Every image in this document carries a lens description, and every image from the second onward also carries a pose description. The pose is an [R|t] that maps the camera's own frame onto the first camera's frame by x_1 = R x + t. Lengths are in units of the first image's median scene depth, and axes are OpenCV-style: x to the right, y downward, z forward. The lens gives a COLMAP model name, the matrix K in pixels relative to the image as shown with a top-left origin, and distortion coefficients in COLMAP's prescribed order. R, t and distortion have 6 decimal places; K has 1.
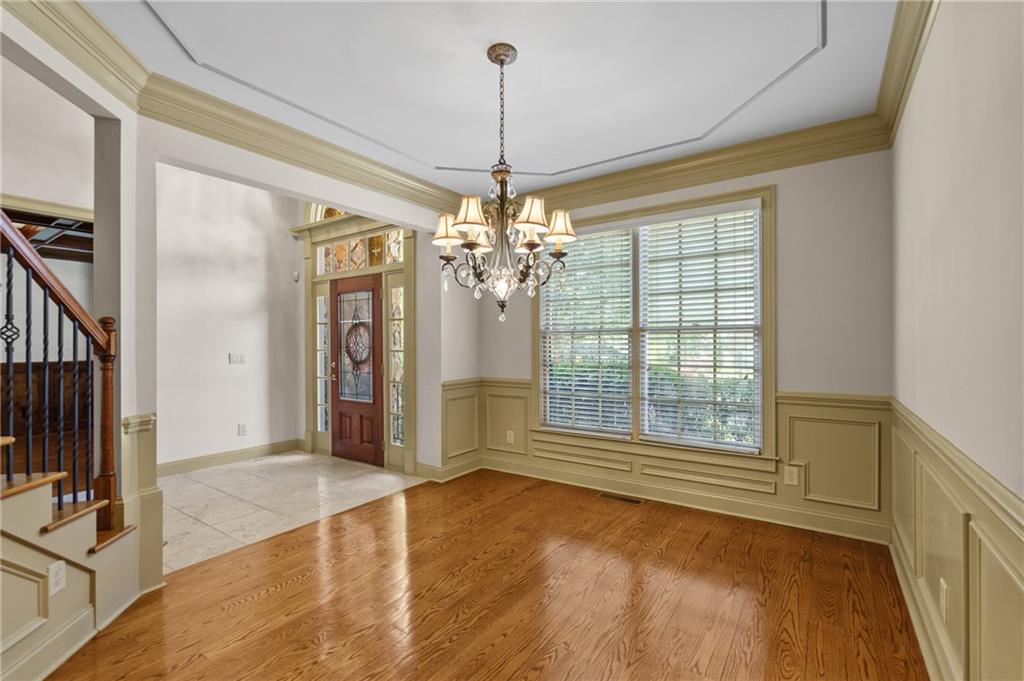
lens RADIAL K [[451.6, 0, 517.6], [0, 451.6, 348.6], [0, 0, 1]] dist [0.000279, -0.000346]
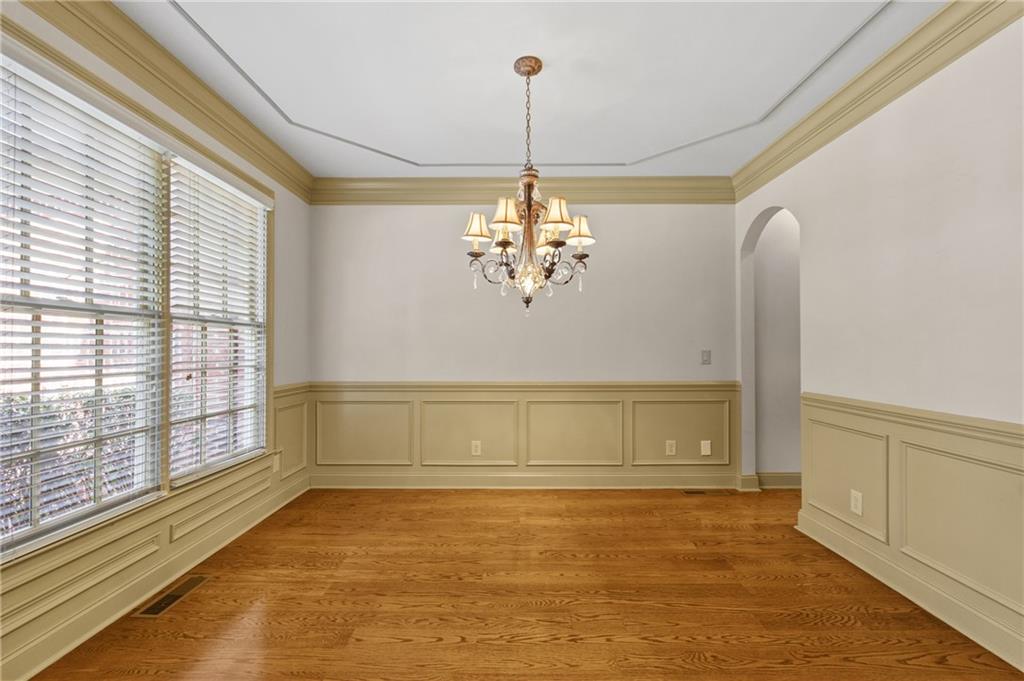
lens RADIAL K [[451.6, 0, 513.2], [0, 451.6, 342.8], [0, 0, 1]] dist [0.000279, -0.000346]
pose [[-0.561882, 0.018662, 0.827007, -0.542111], [0.005704, 0.999809, -0.018687, 0.013236], [-0.827198, -0.005783, -0.561881, 0.994159]]
